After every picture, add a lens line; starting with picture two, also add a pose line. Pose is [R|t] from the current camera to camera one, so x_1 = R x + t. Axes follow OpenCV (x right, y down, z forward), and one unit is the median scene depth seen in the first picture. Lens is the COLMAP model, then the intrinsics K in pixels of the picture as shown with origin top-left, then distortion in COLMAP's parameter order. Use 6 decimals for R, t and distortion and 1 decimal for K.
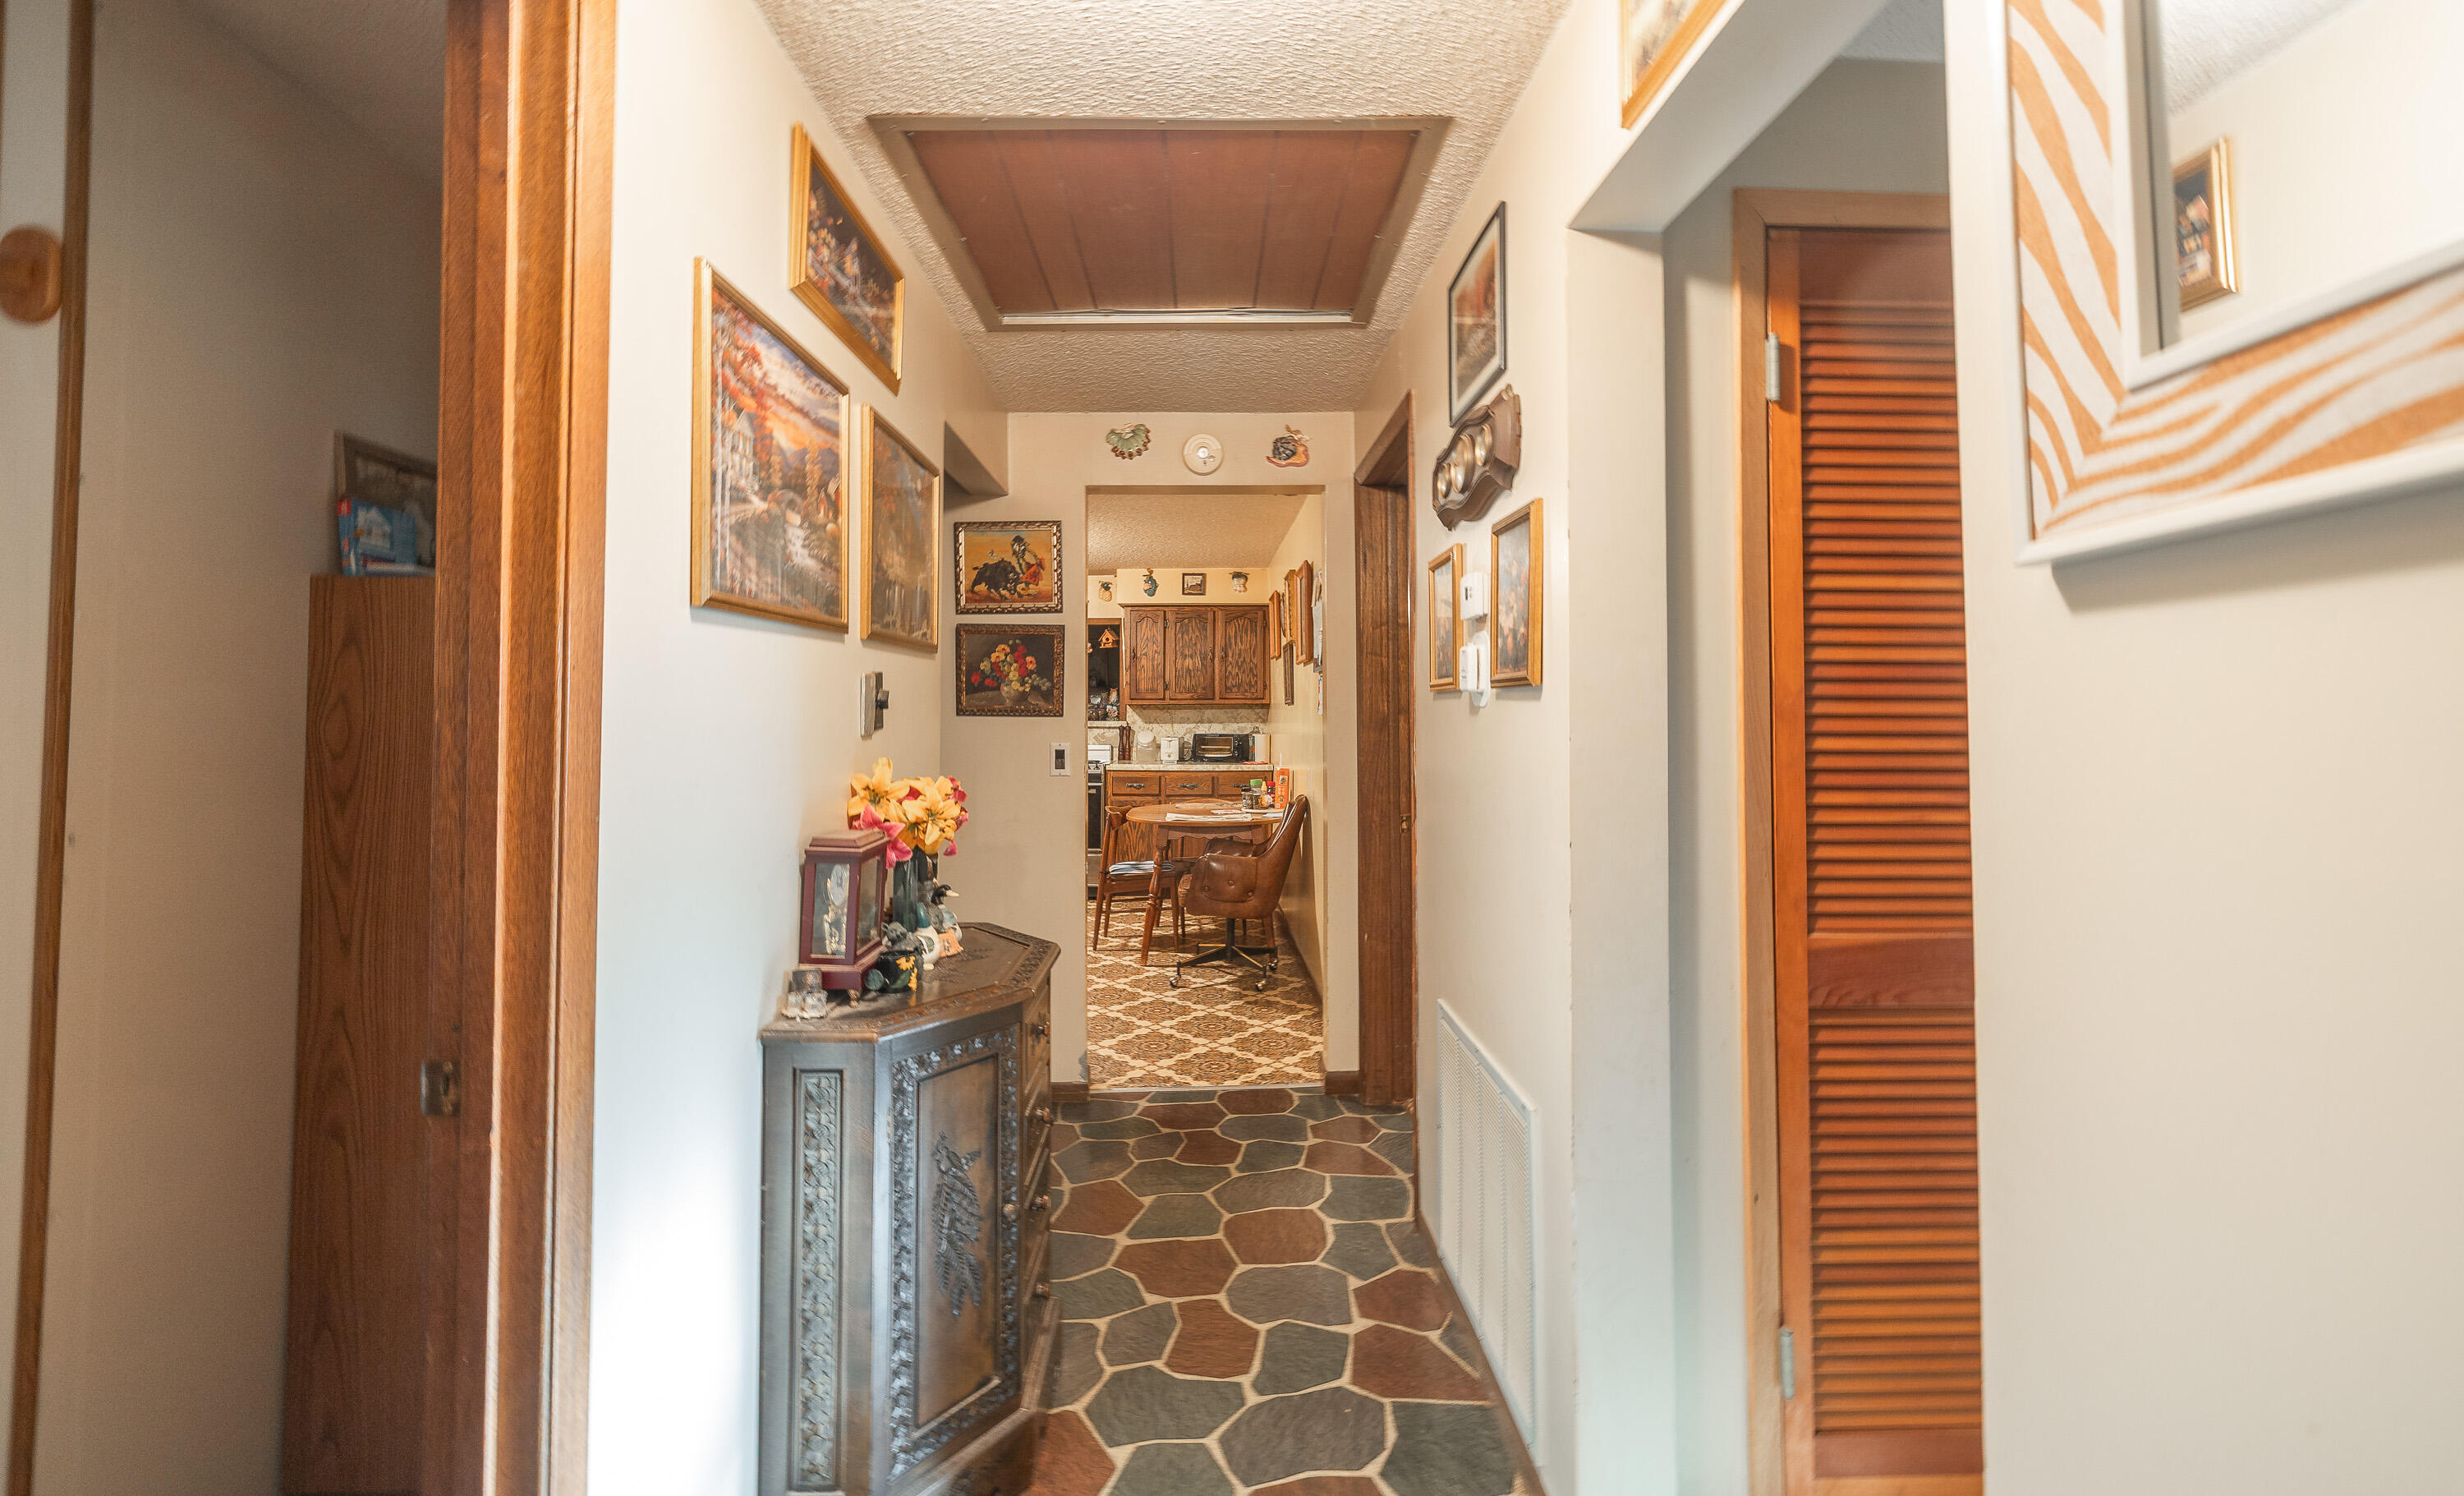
lens RADIAL K [[1084.9, 0, 1249.1], [0, 1084.9, 700.7], [0, 0, 1]] dist [-0.001803, -0.000196]
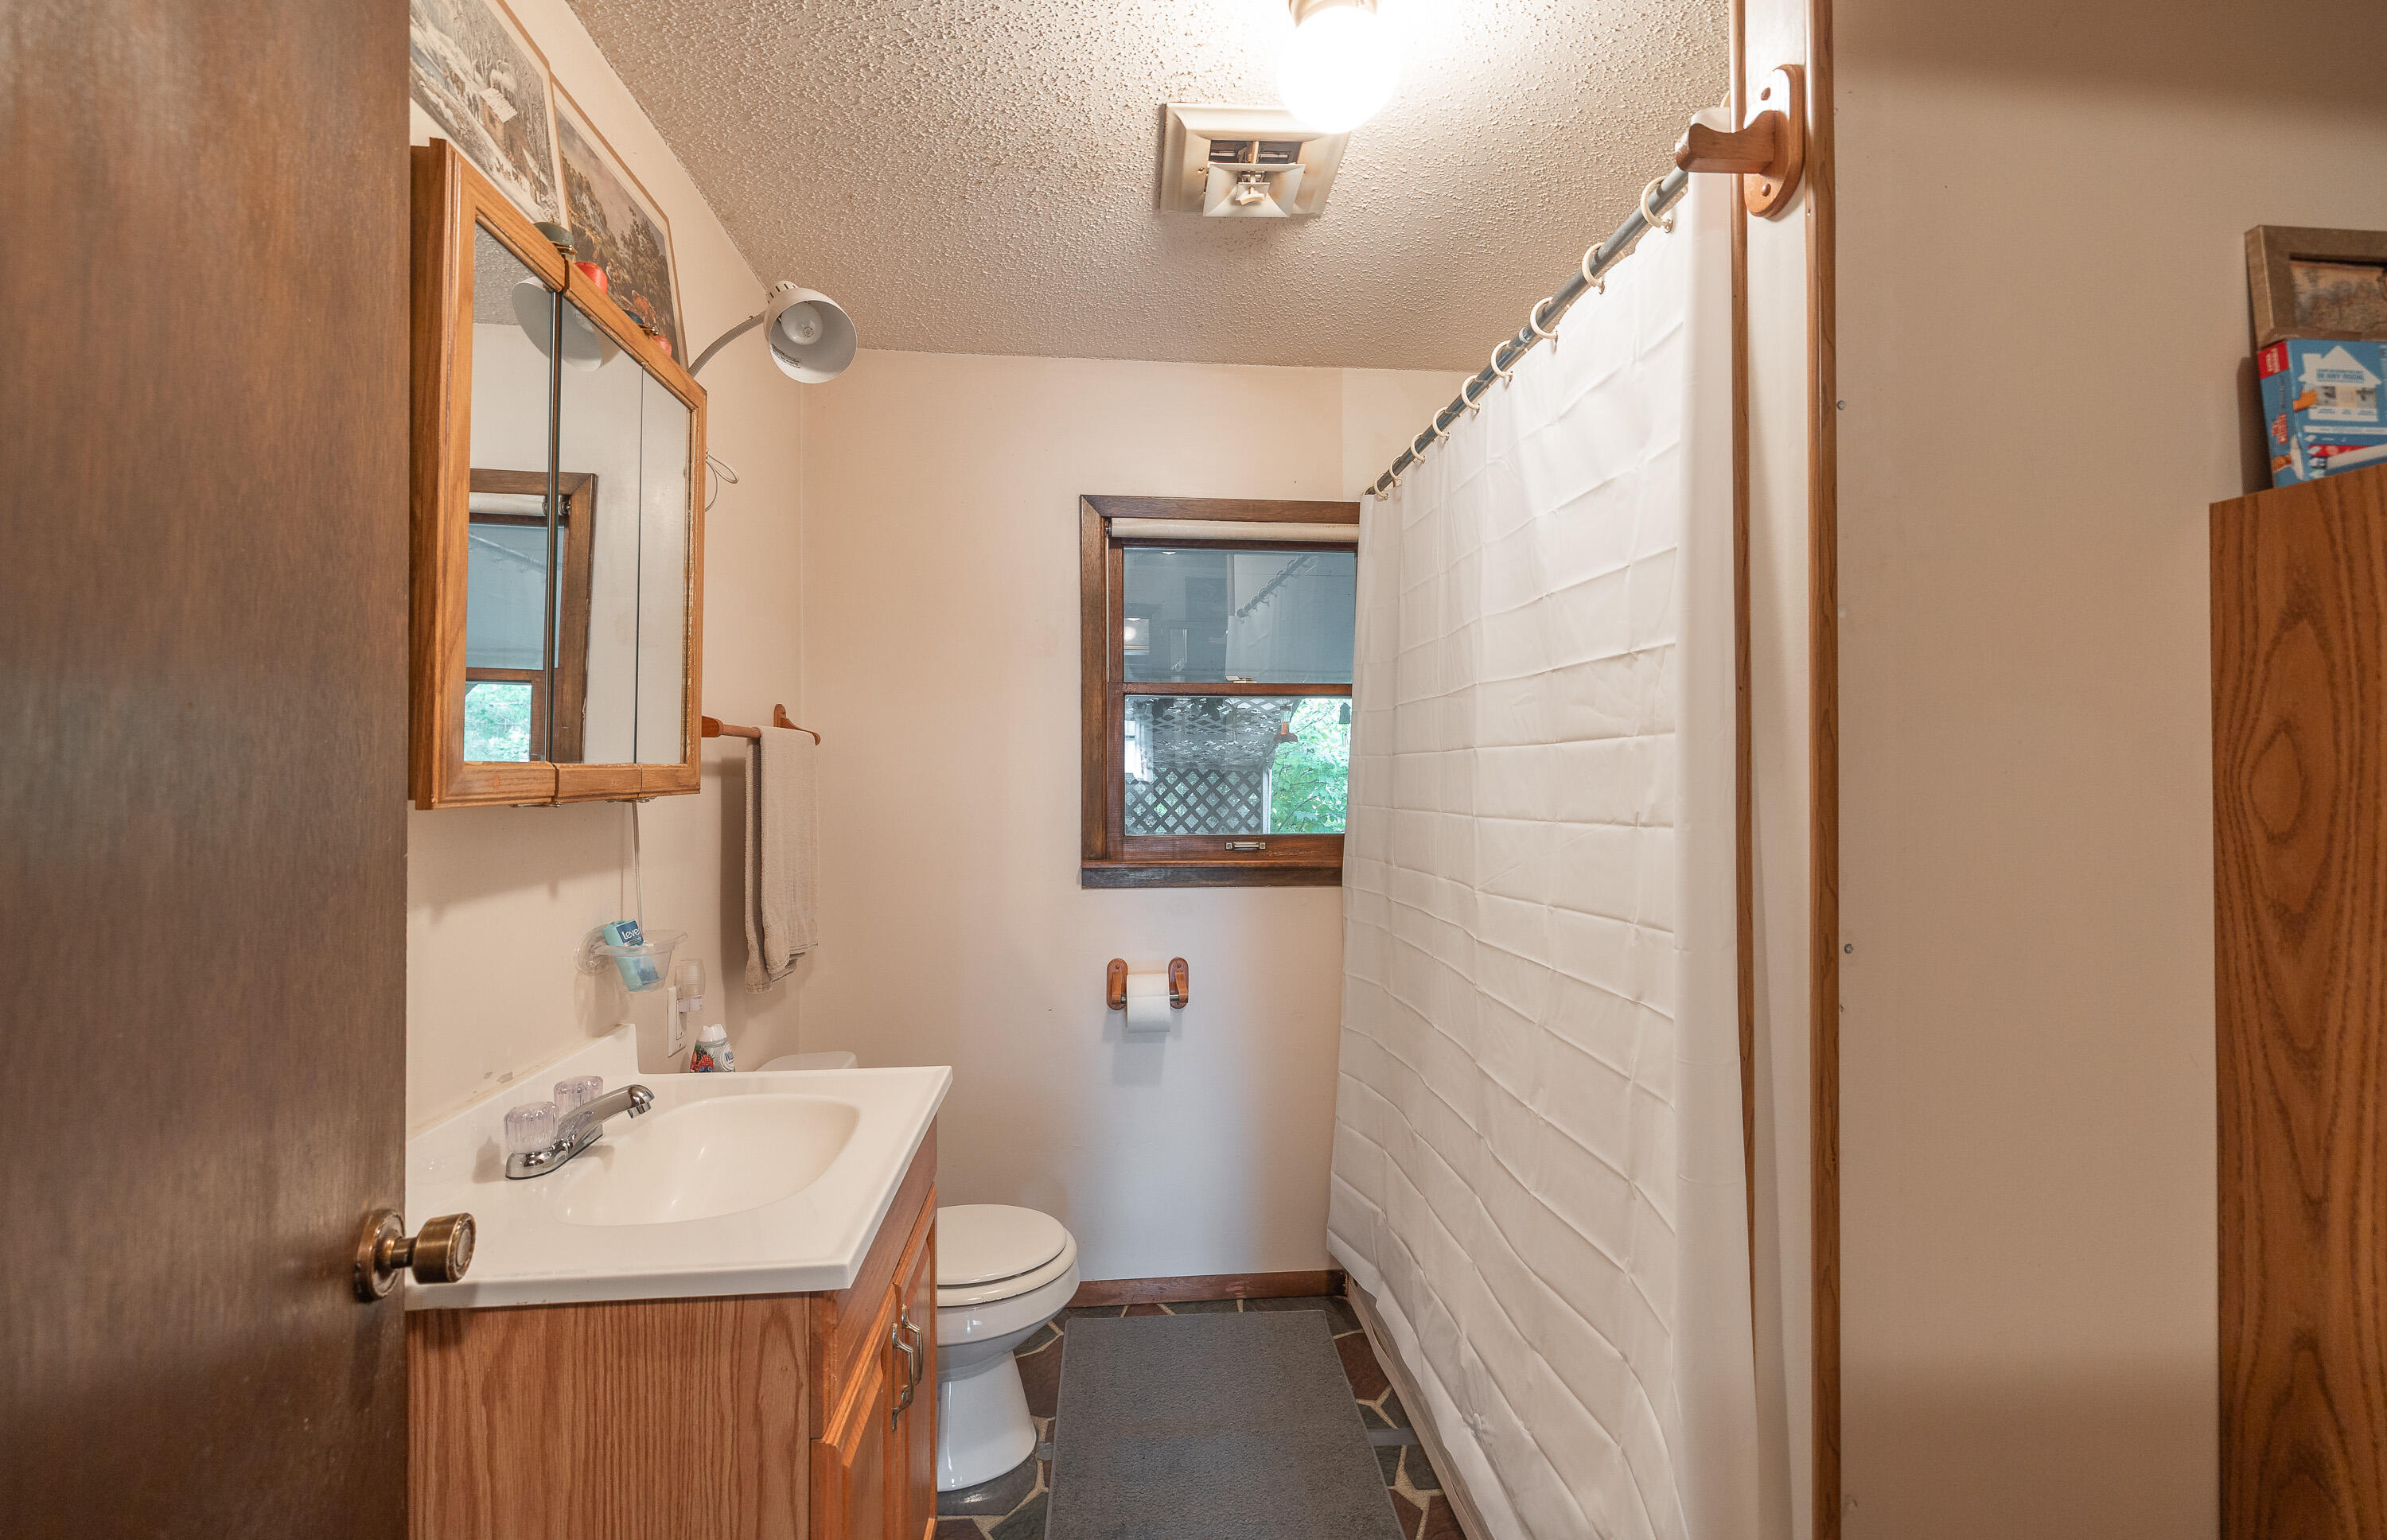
lens RADIAL K [[1004.7, 0, 1195.2], [0, 1004.7, 770.9], [0, 0, 1]] dist [-0.003412, -0.000325]
pose [[0.061029, -0.020155, -0.997932, -0.390771], [0.024680, 0.999521, -0.018678, 0.015566], [0.997831, -0.023489, 0.061497, 0.448401]]
